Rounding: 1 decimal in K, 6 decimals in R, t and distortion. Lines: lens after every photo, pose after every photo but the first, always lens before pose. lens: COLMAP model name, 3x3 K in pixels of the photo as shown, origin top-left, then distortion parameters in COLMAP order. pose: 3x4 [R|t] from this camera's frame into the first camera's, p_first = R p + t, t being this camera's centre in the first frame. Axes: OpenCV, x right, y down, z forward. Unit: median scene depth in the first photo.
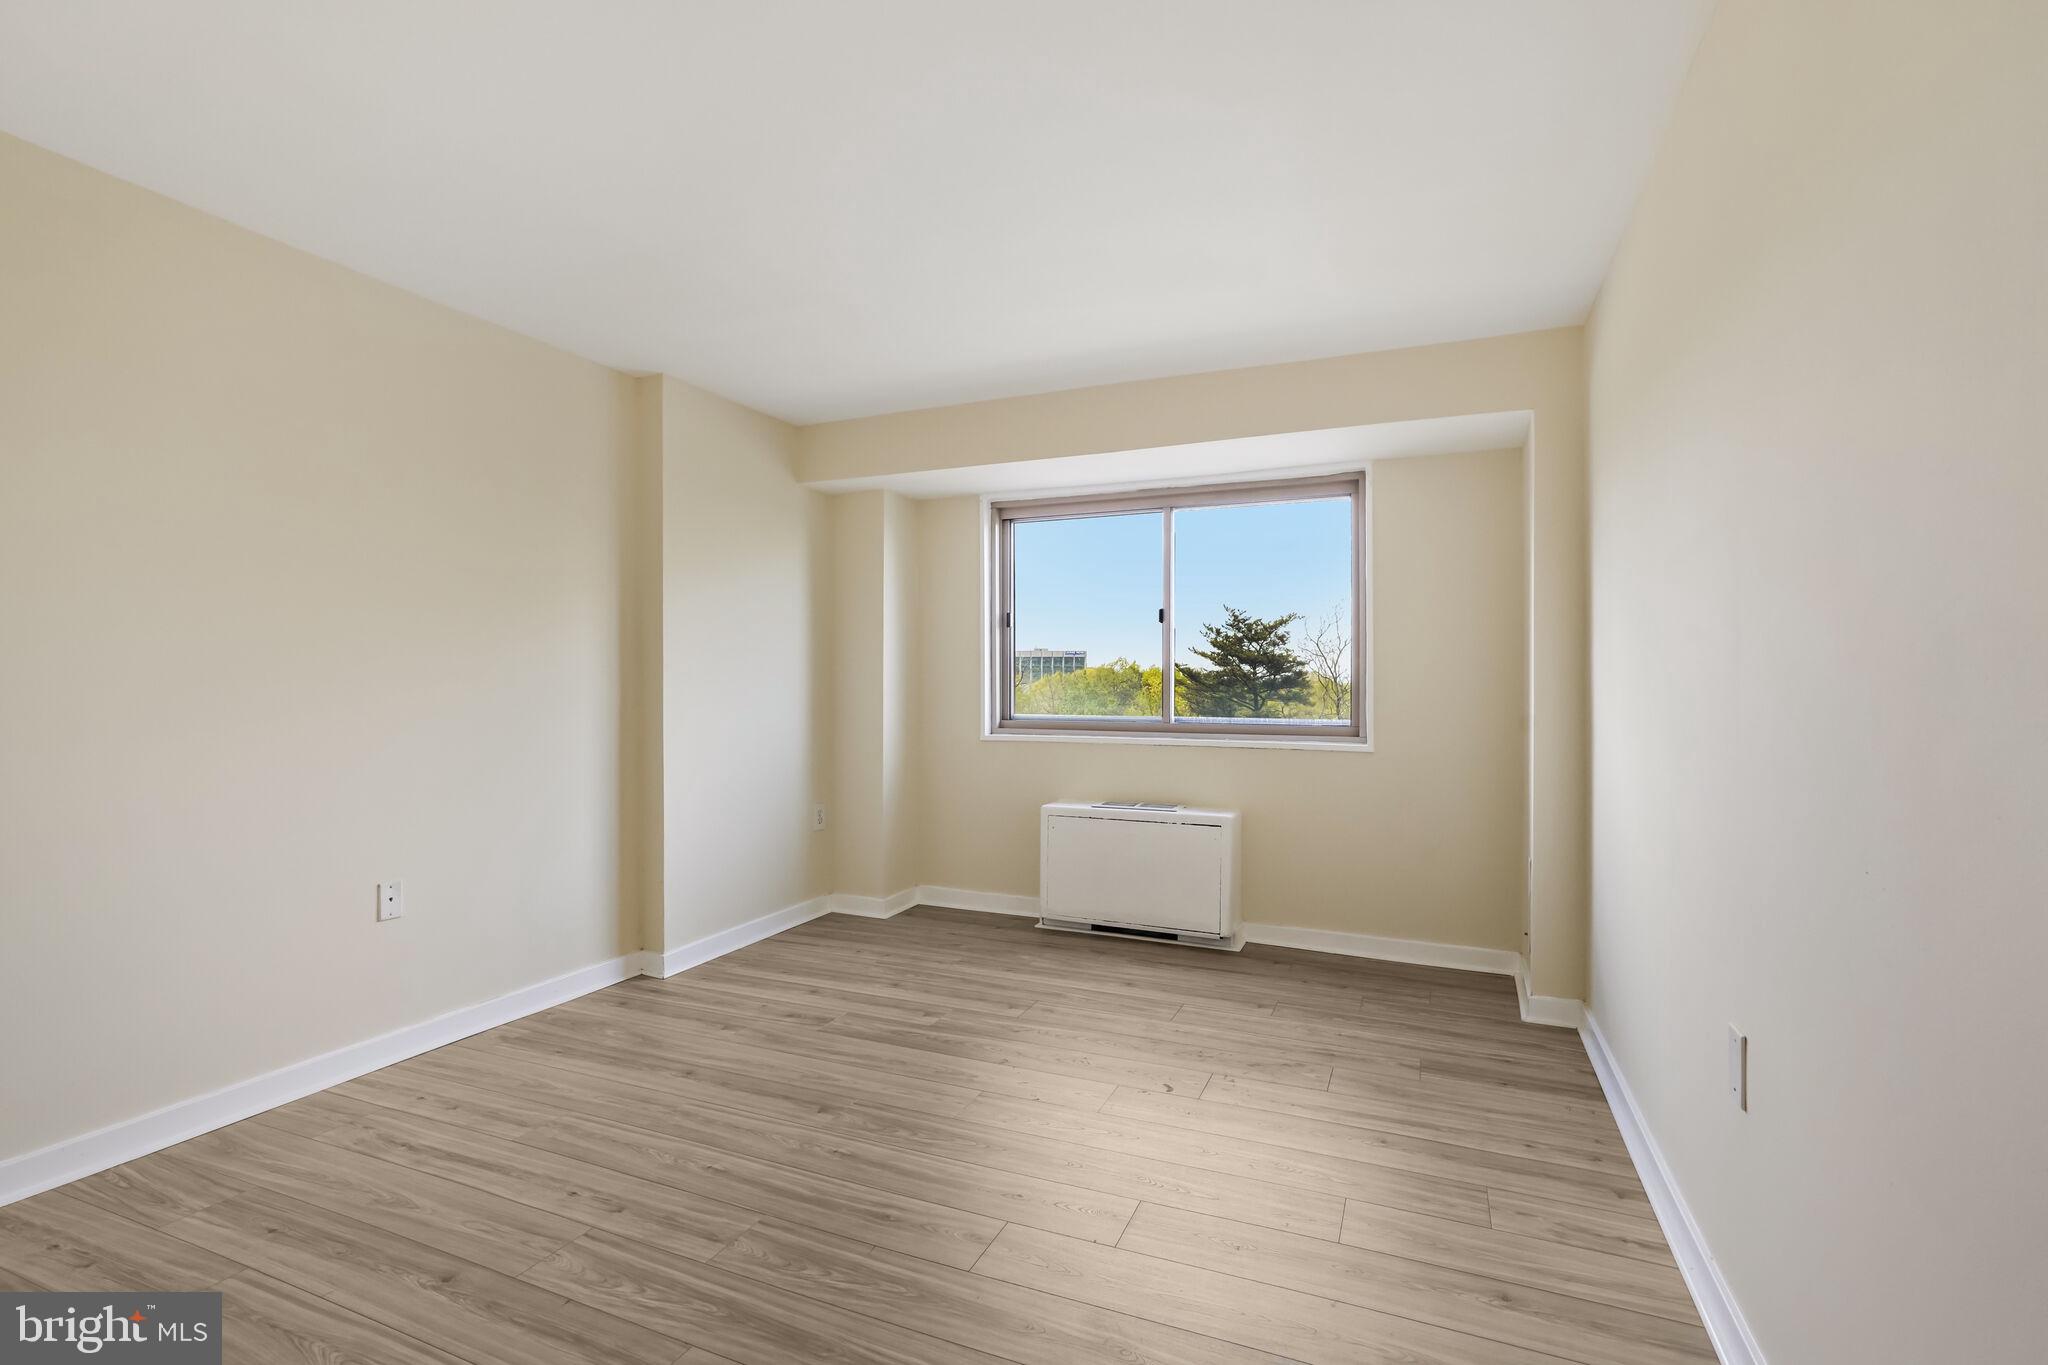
lens RADIAL K [[939.5, 0, 1040.1], [0, 939.5, 688.9], [0, 0, 1]] dist [0.000676, -0.000281]
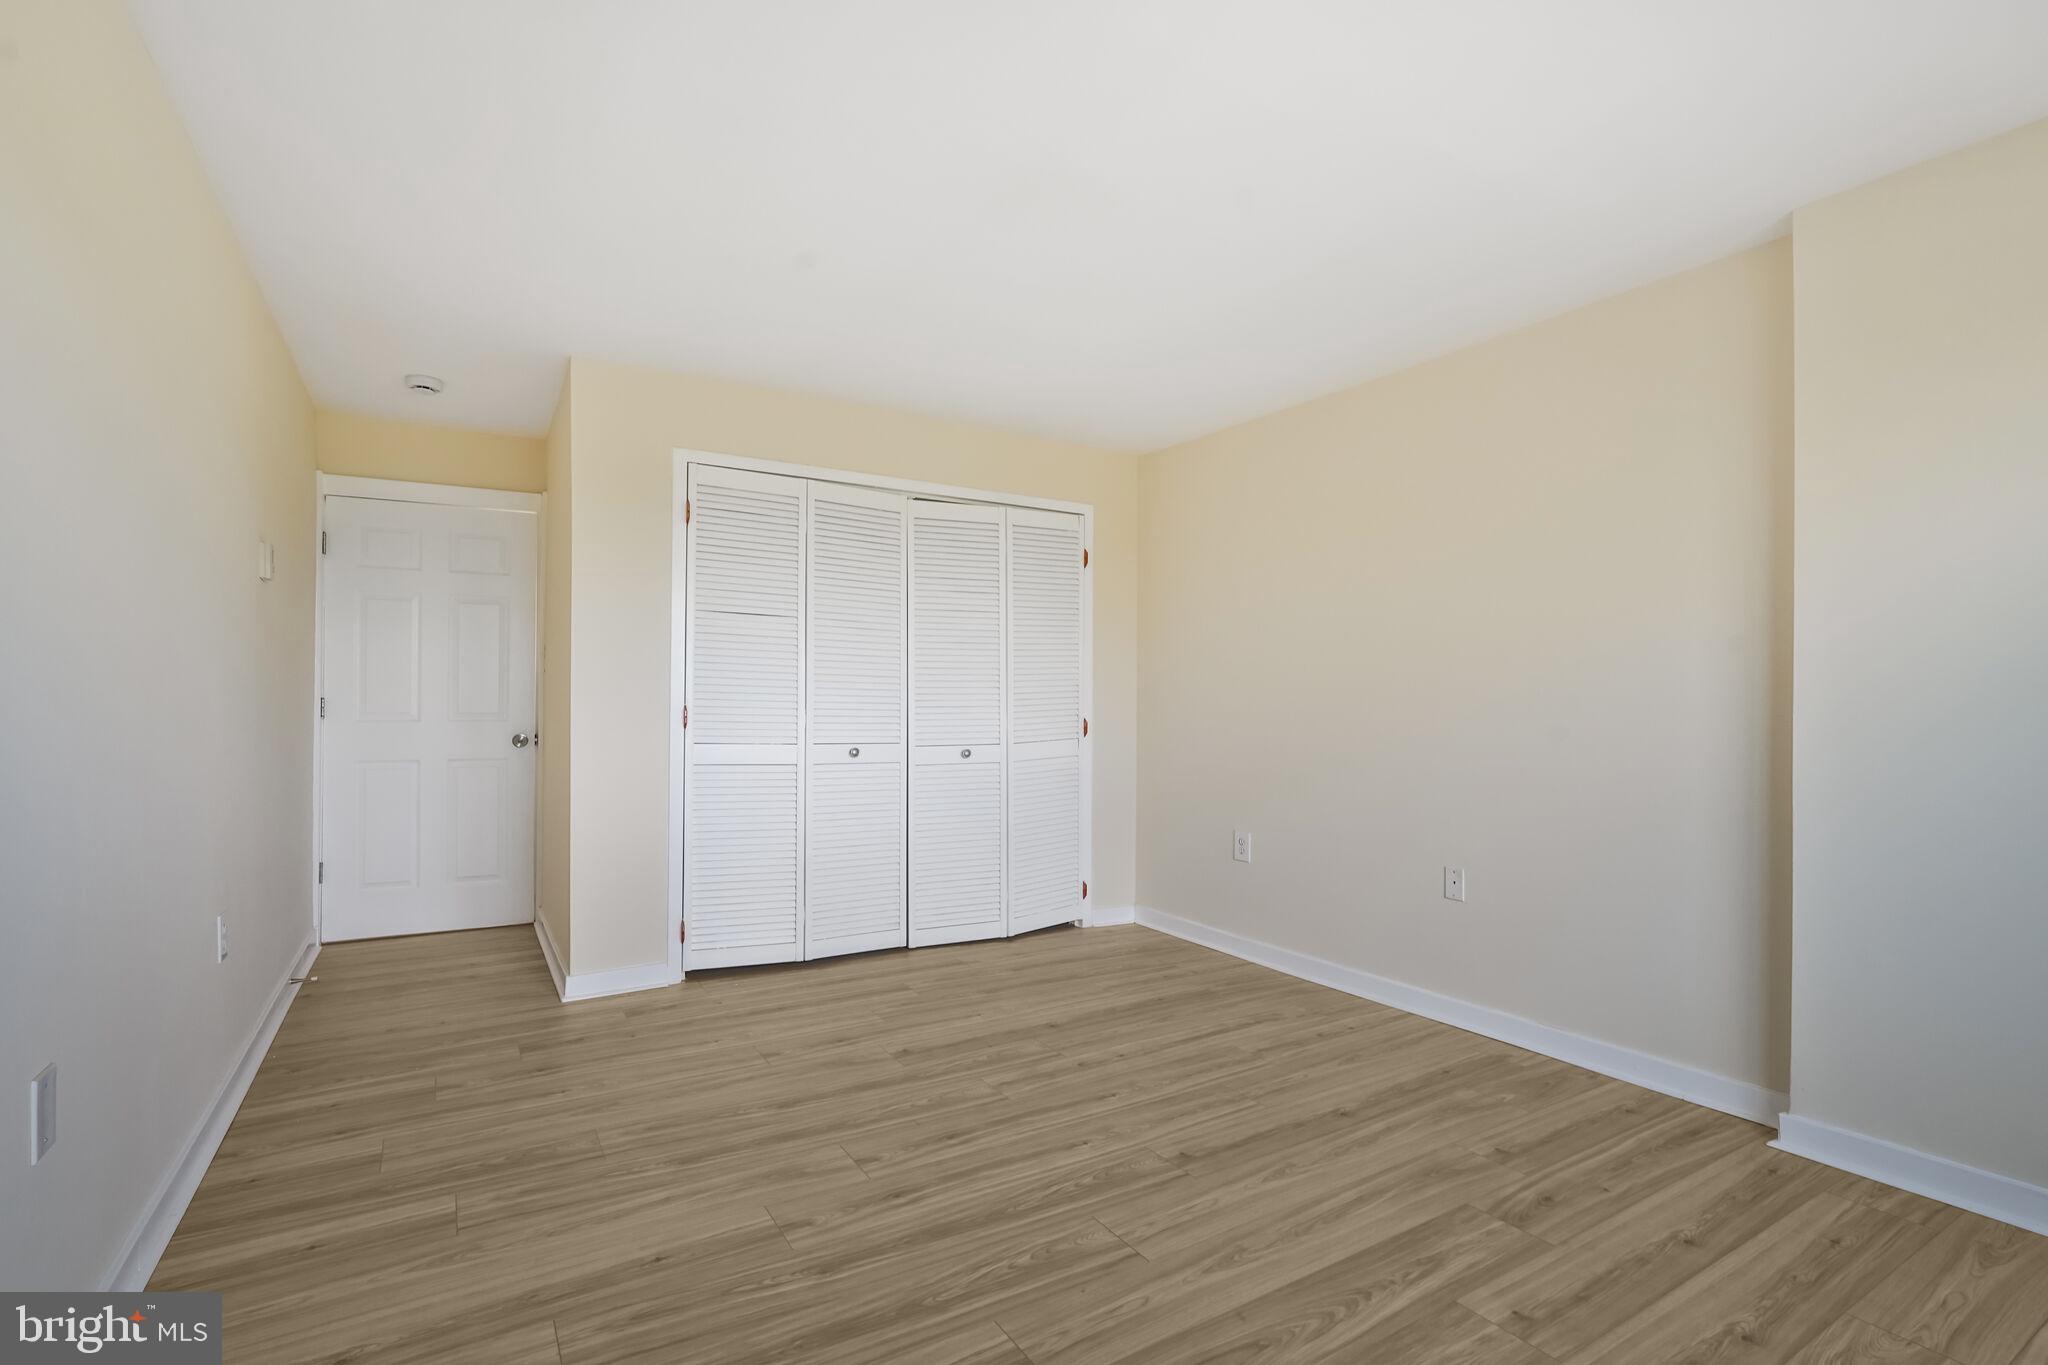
lens RADIAL K [[920.5, 0, 1031.7], [0, 920.5, 689.5], [0, 0, 1]] dist [-0.007155, 0.000621]
pose [[-0.563763, -0.014404, -0.825811, 0.549506], [-0.005834, 0.999892, -0.013458, 0.015323], [0.825916, -0.002769, -0.563786, 1.300527]]
